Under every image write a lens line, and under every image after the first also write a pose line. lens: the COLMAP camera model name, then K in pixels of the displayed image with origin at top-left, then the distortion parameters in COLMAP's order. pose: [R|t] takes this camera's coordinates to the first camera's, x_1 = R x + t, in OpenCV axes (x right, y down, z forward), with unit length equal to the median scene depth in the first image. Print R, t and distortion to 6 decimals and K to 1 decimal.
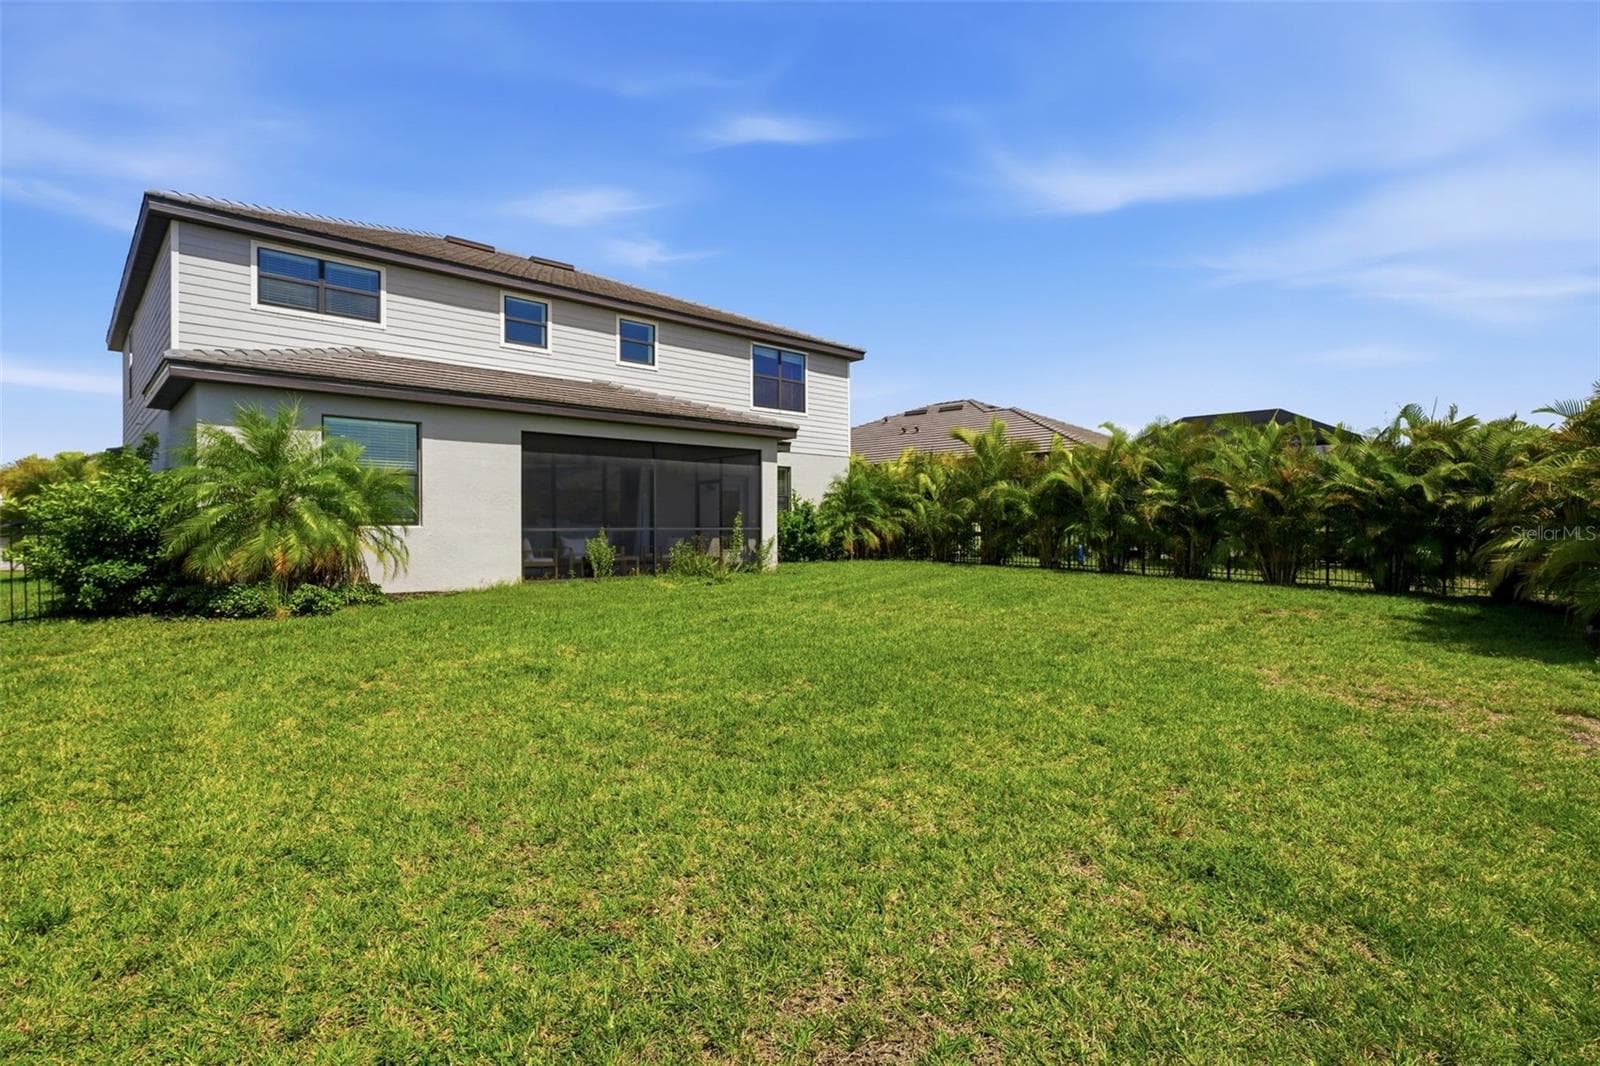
lens RADIAL K [[797.6, 0, 801.7], [0, 797.6, 526.9], [0, 0, 1]] dist [-0.006232, 0.004155]
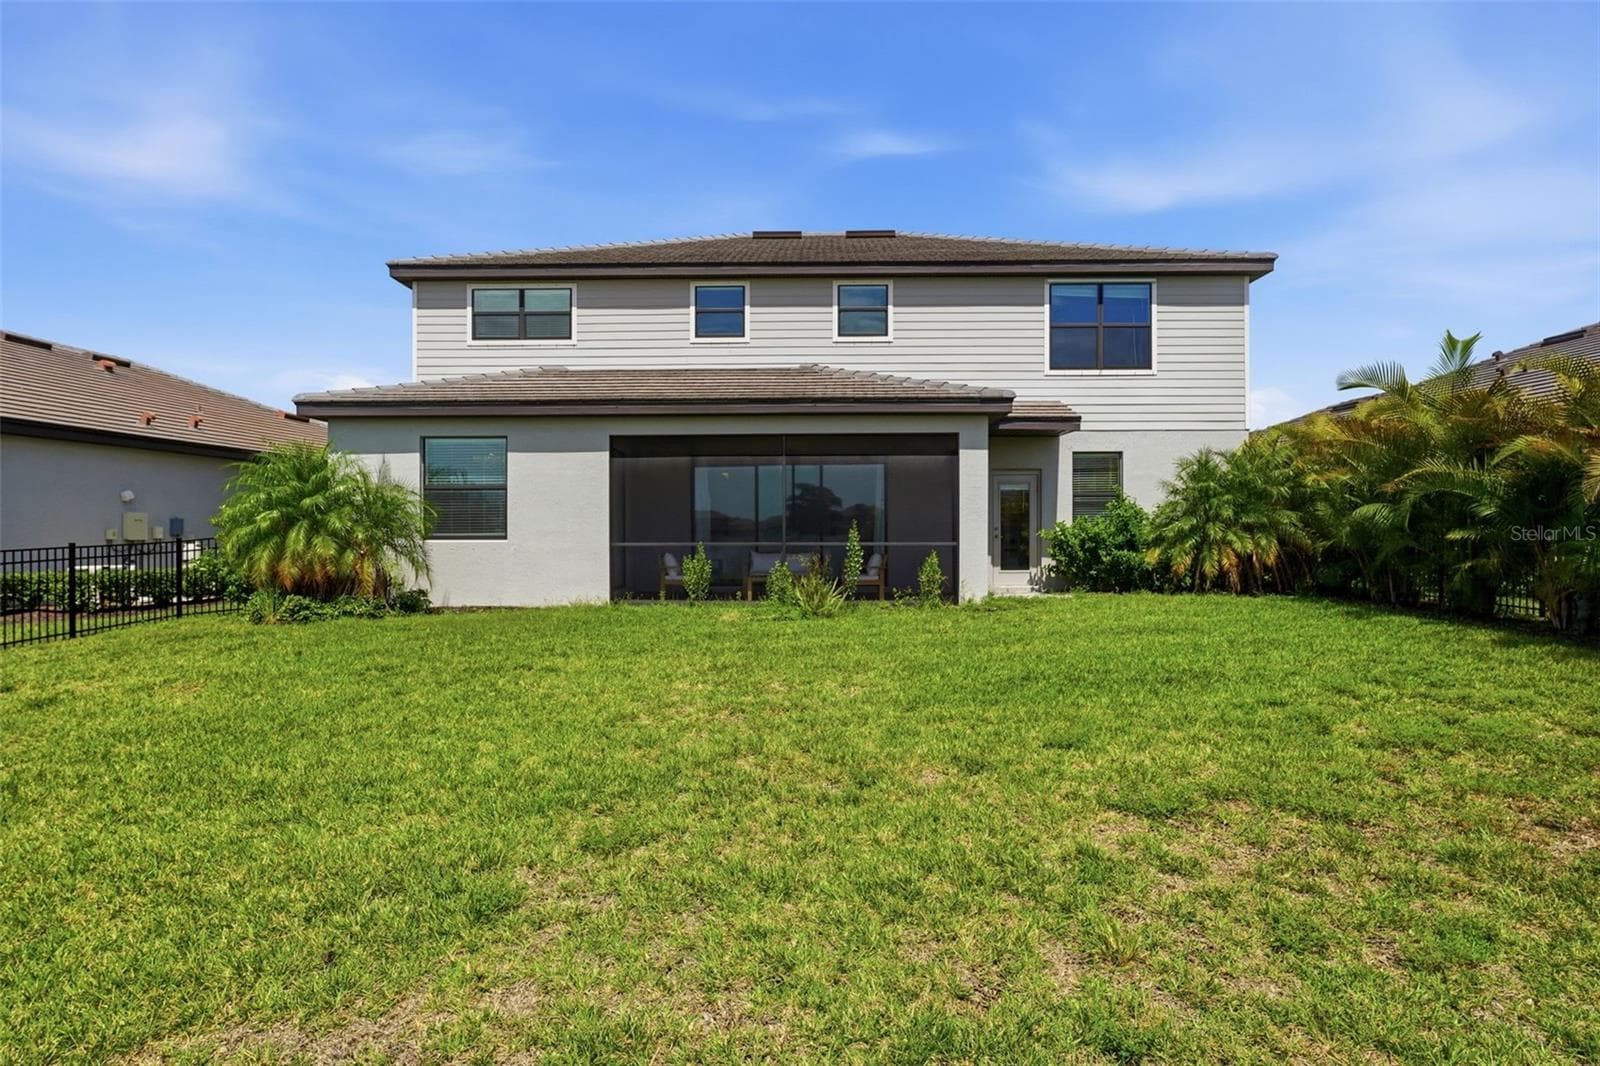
lens RADIAL K [[797.6, 0, 803.0], [0, 797.6, 549.9], [0, 0, 1]] dist [-0.006232, 0.004155]
pose [[0.717967, 0.022403, -0.695717, 0.347394], [0.000350, 0.999470, 0.032546, -0.016567], [0.696077, -0.023610, 0.717579, 0.406255]]
